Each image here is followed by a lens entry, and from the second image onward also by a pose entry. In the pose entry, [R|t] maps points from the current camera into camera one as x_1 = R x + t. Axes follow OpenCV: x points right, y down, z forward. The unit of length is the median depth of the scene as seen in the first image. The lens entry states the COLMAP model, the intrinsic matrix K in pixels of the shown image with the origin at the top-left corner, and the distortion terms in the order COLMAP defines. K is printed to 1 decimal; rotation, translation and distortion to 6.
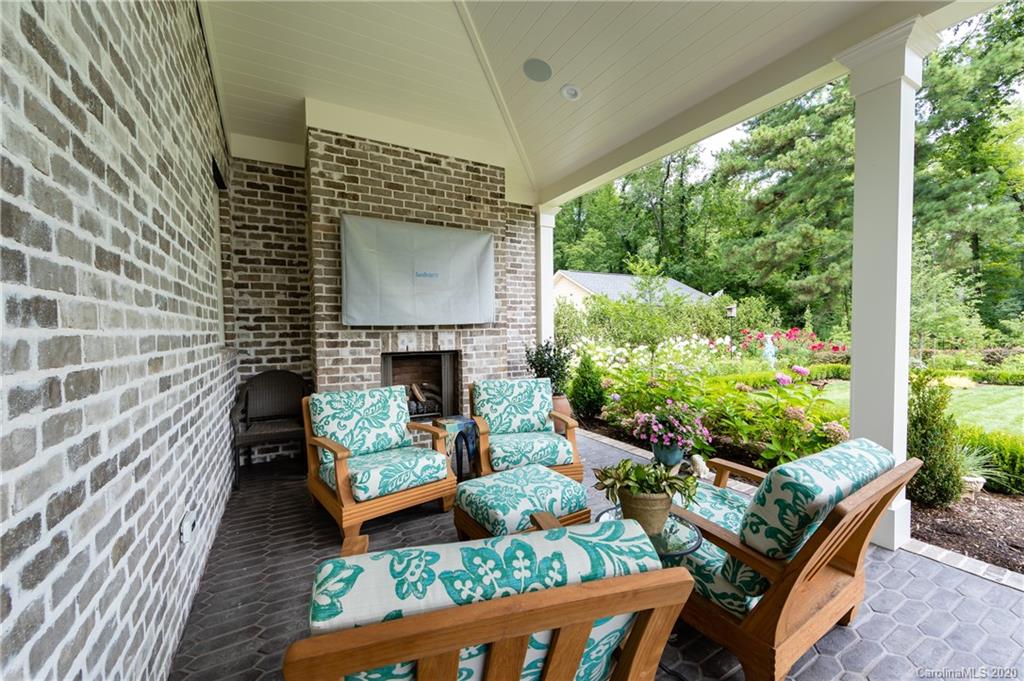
lens RADIAL K [[401.9, 0, 512.9], [0, 401.9, 343.9], [0, 0, 1]] dist [-0.000046, 0.000257]
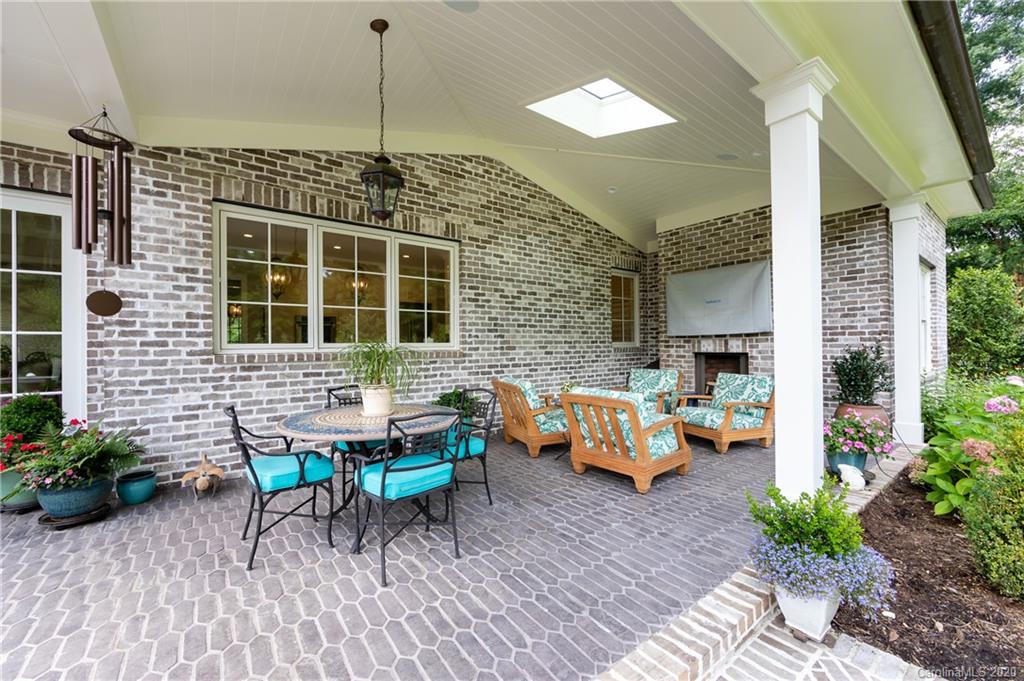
lens RADIAL K [[401.9, 0, 512.9], [0, 401.9, 343.9], [0, 0, 1]] dist [-0.000046, 0.000257]
pose [[0.133017, 0.007102, -0.991088, 1.170554], [-0.029058, 0.999572, 0.003263, 0.004106], [0.990688, 0.028365, 0.133166, 0.058748]]
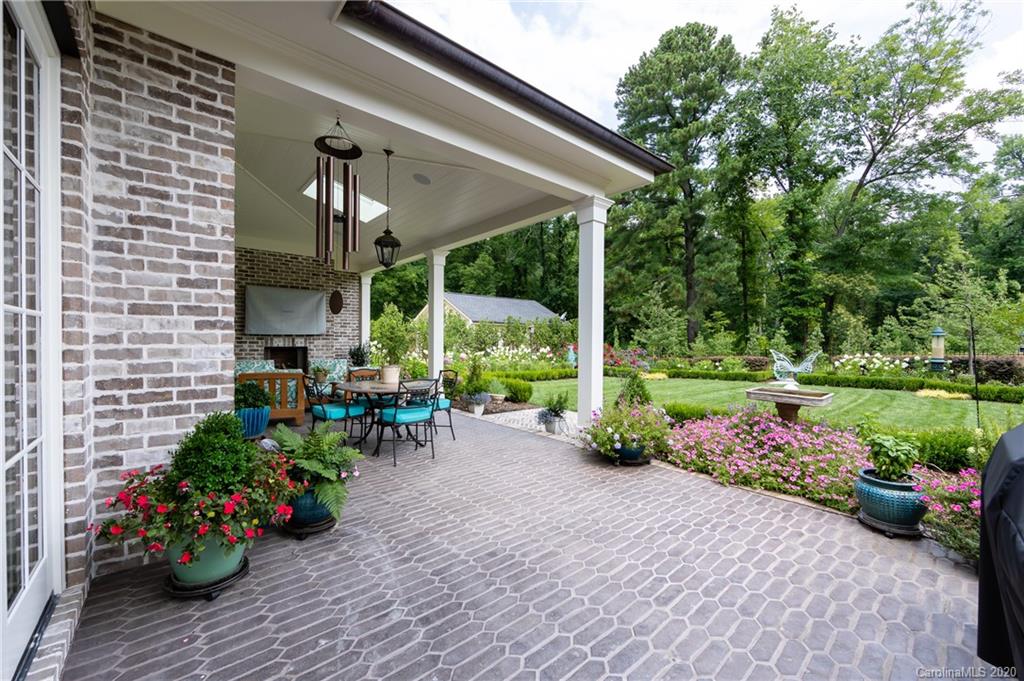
lens RADIAL K [[401.9, 0, 512.9], [0, 401.9, 343.9], [0, 0, 1]] dist [-0.000046, 0.000257]
pose [[0.980554, 0.018529, 0.195375, 0.550422], [-0.013156, 0.999500, -0.028761, 0.049565], [-0.195810, 0.025631, 0.980307, -1.357385]]
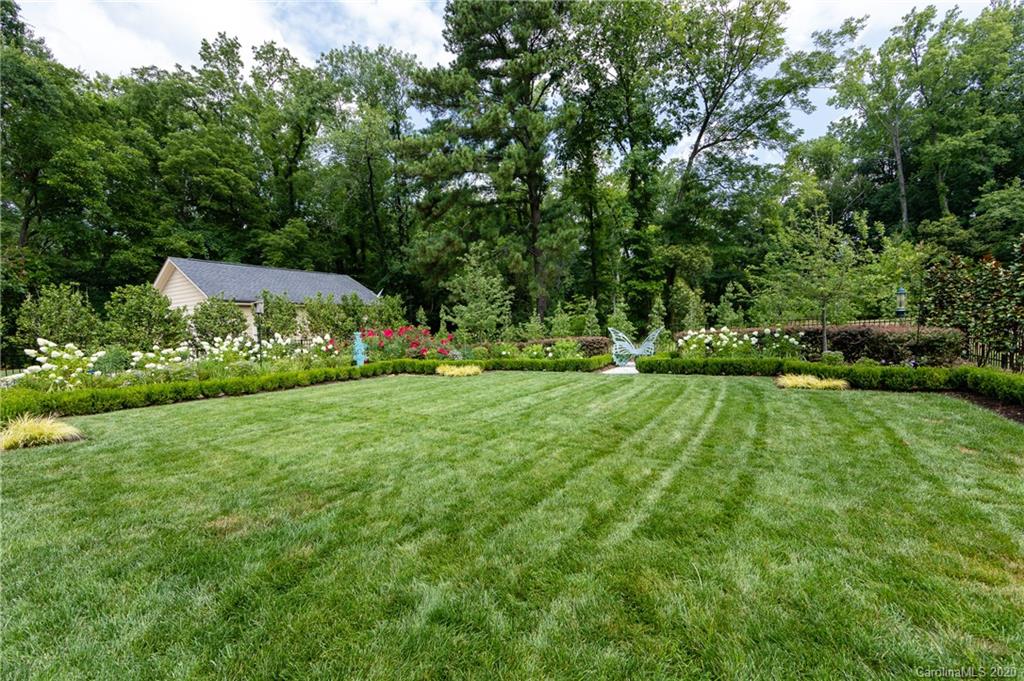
lens RADIAL K [[401.9, 0, 512.9], [0, 401.9, 343.9], [0, 0, 1]] dist [-0.000046, 0.000257]
pose [[0.881965, -0.030992, 0.470295, 1.859112], [0.031326, 0.999484, 0.007117, 0.038887], [-0.470273, 0.008456, 0.882480, -0.221850]]
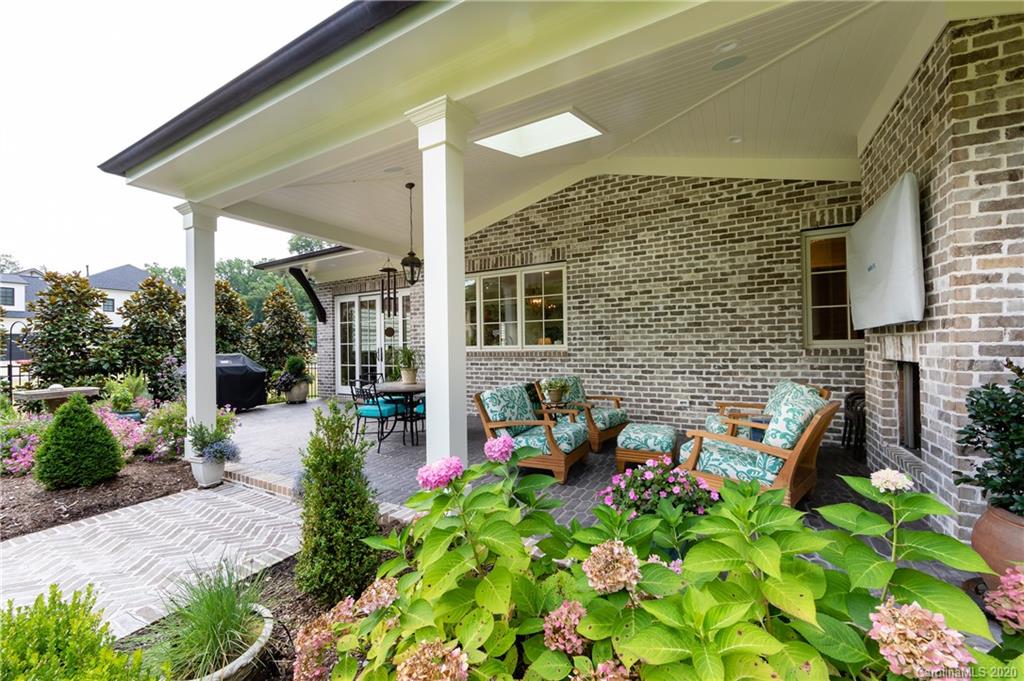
lens RADIAL K [[401.9, 0, 512.9], [0, 401.9, 343.9], [0, 0, 1]] dist [-0.000046, 0.000257]
pose [[-0.856795, 0.022966, -0.515146, 0.844791], [0.007060, 0.999437, 0.032814, -0.046702], [0.515609, 0.024478, -0.856474, 1.323304]]
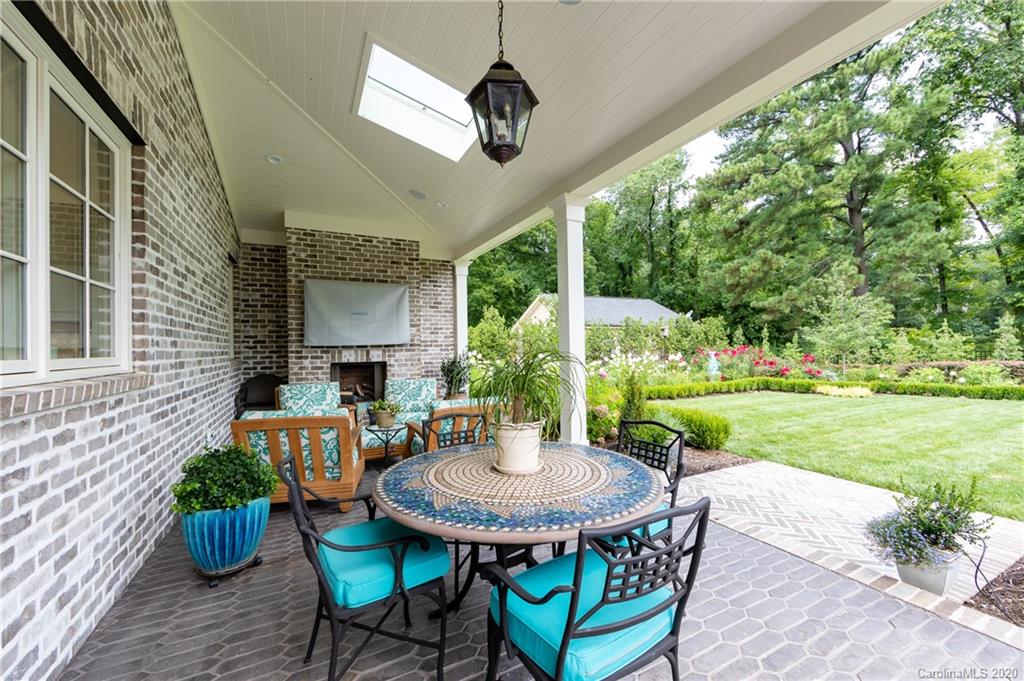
lens RADIAL K [[401.9, 0, 512.9], [0, 401.9, 343.9], [0, 0, 1]] dist [-0.000046, 0.000257]
pose [[0.999289, -0.003964, -0.037486, 0.438703], [0.002277, 0.998988, -0.044922, 0.019465], [0.037626, 0.044805, 0.998287, -0.542840]]
